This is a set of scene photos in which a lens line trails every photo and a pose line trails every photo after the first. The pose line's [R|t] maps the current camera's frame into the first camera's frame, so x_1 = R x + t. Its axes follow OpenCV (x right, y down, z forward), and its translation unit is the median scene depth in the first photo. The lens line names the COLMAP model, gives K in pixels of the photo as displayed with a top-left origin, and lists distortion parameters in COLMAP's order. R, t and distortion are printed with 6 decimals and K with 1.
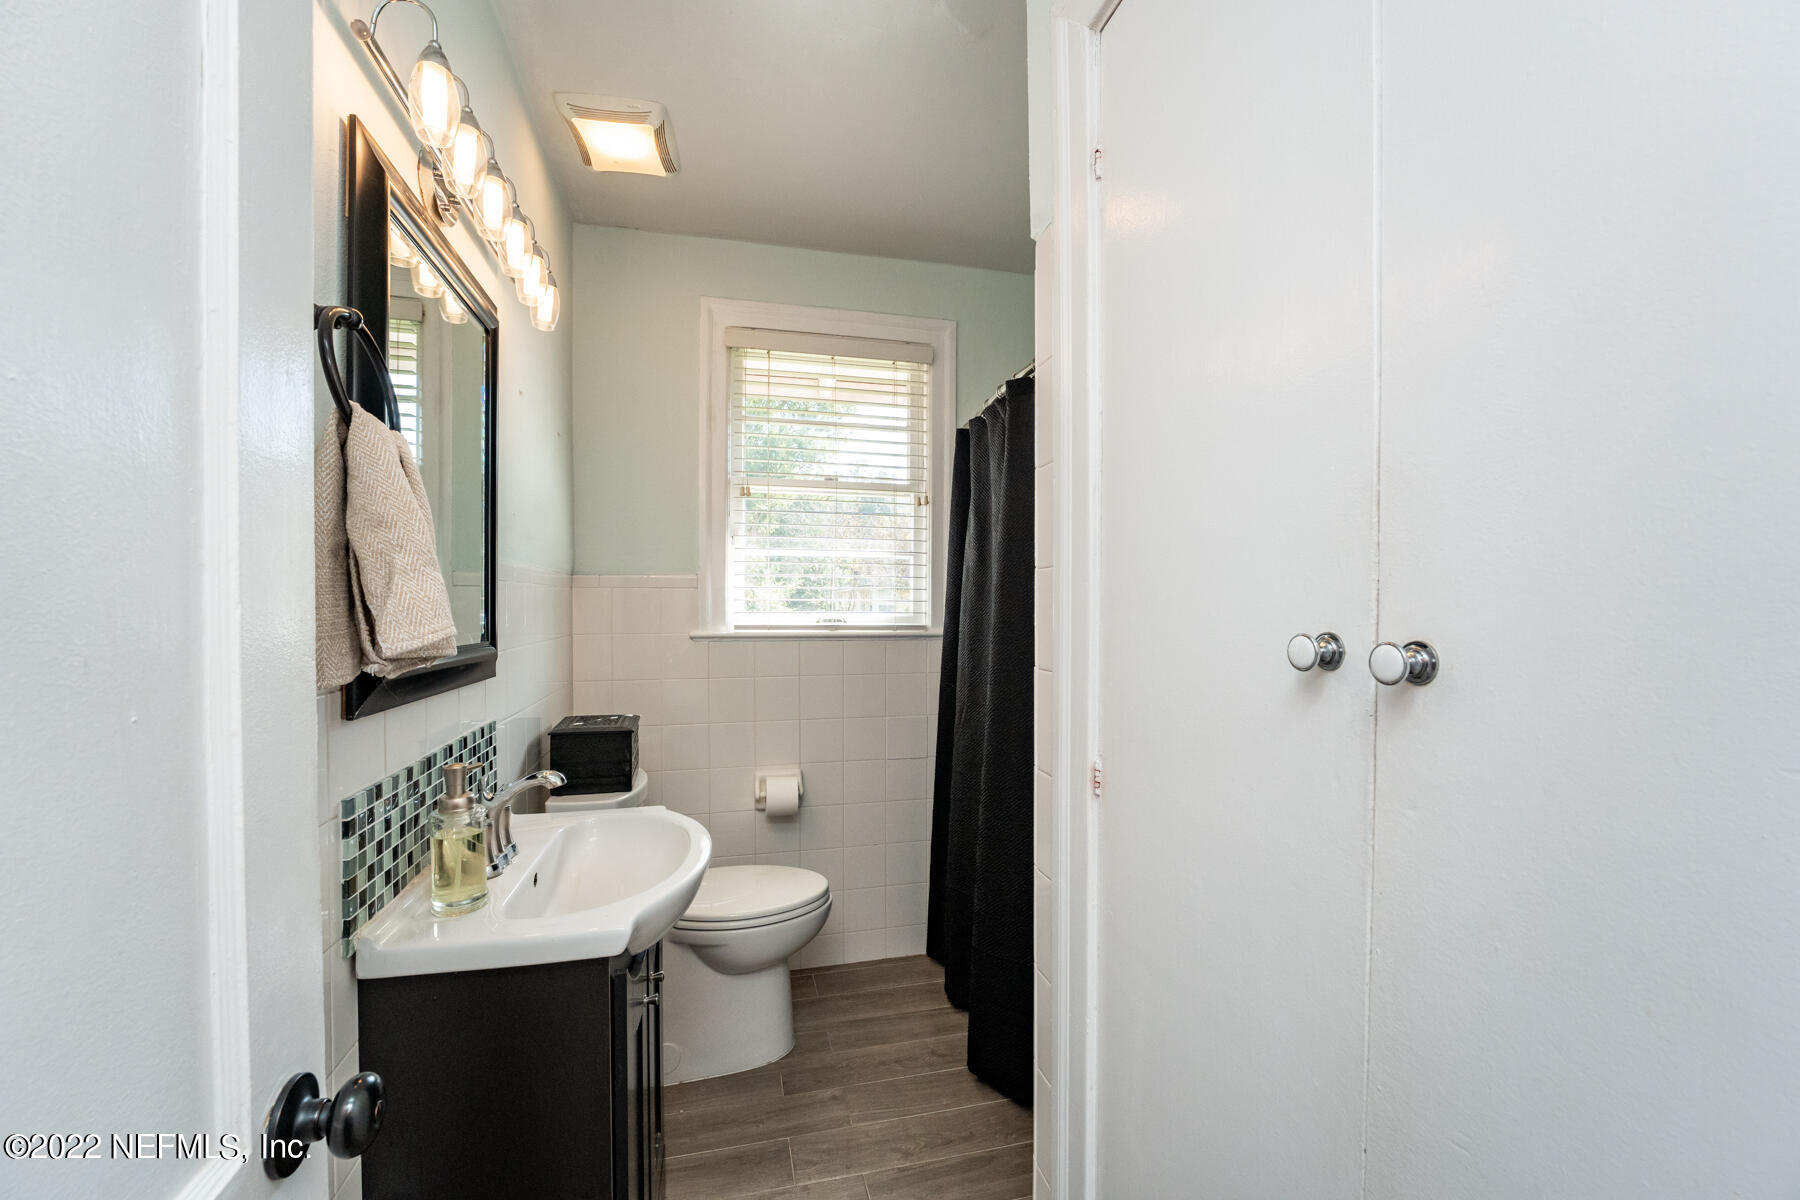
lens RADIAL K [[726.8, 0, 899.5], [0, 726.8, 603.9], [0, 0, 1]] dist [-0.016796, -0.000174]
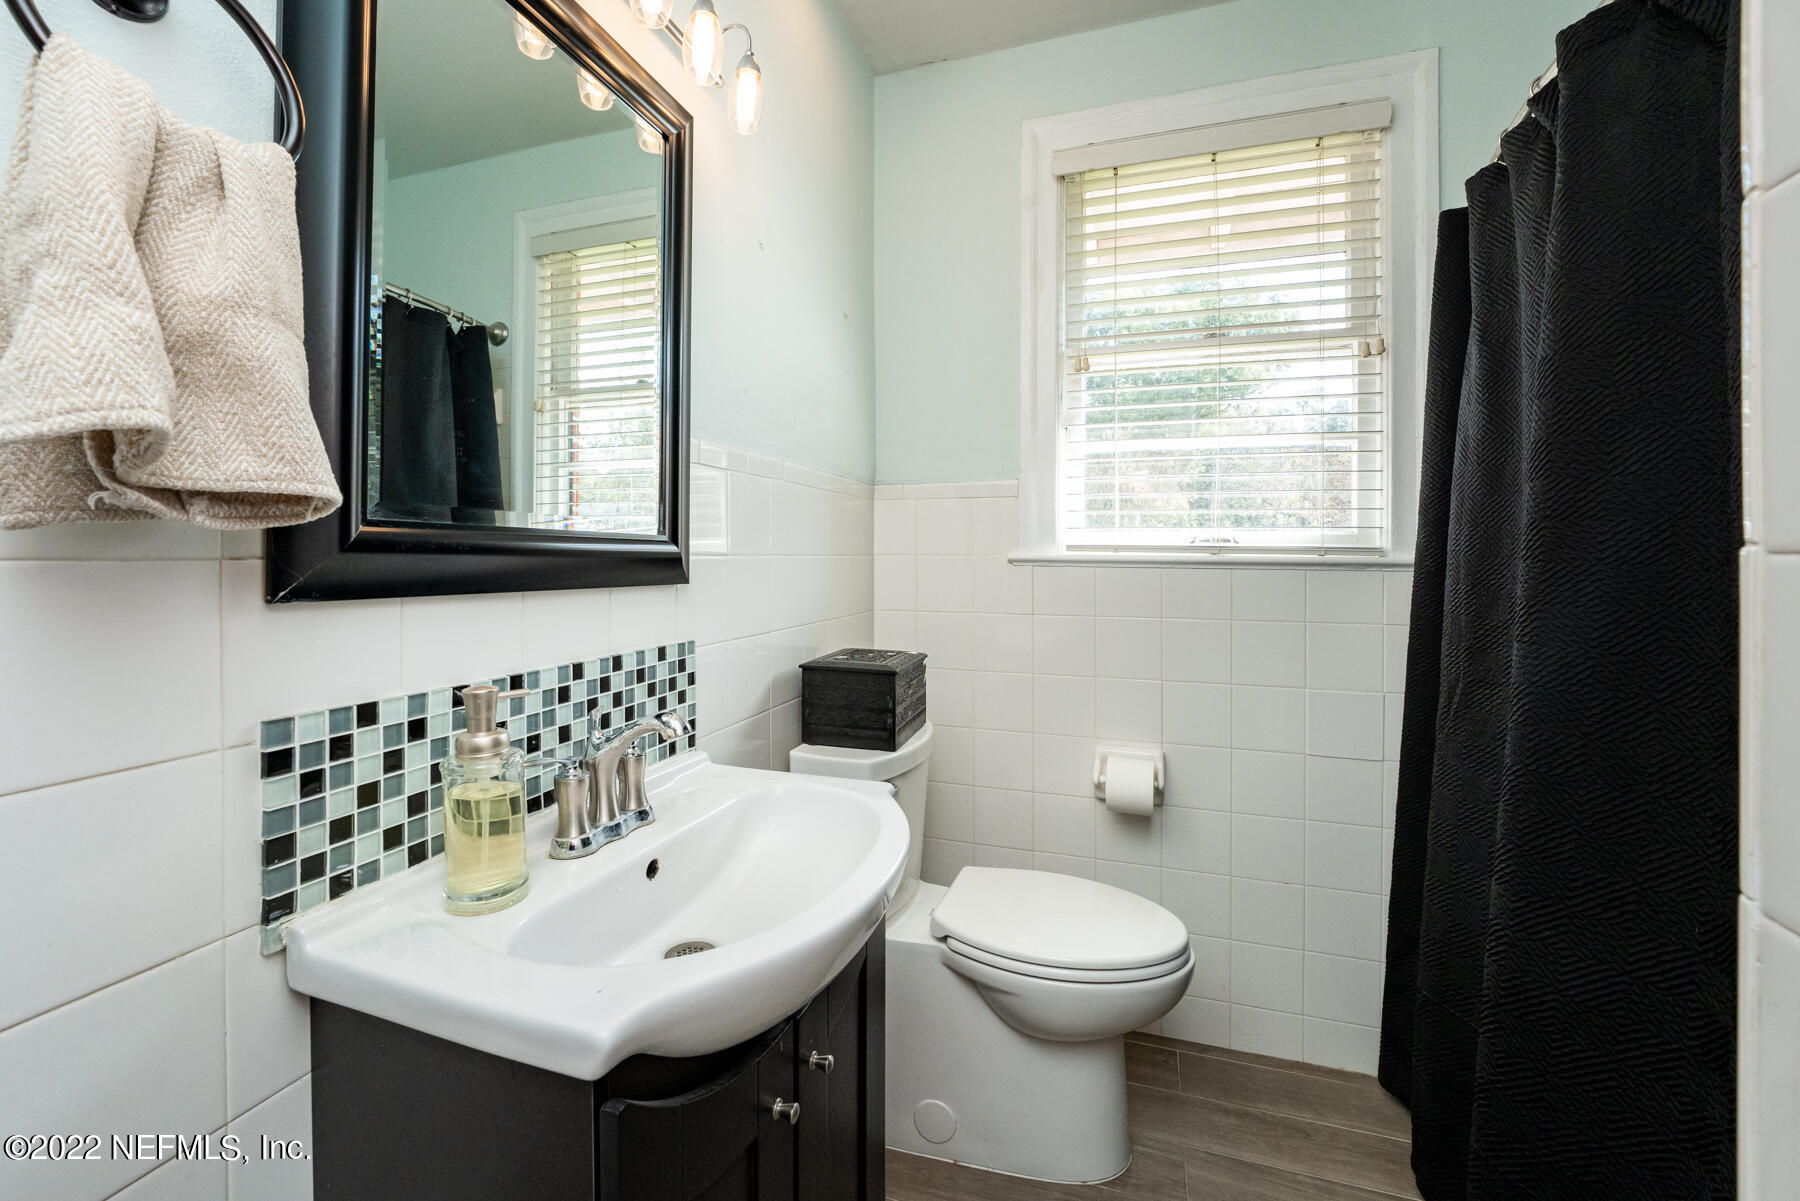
lens RADIAL K [[726.8, 0, 873.6], [0, 726.8, 558.3], [0, 0, 1]] dist [-0.016796, -0.000174]
pose [[0.825119, -0.000868, -0.564959, 0.029246], [0.000290, 0.999999, -0.001113, 0.044080], [0.564959, 0.000755, 0.825119, 0.276932]]
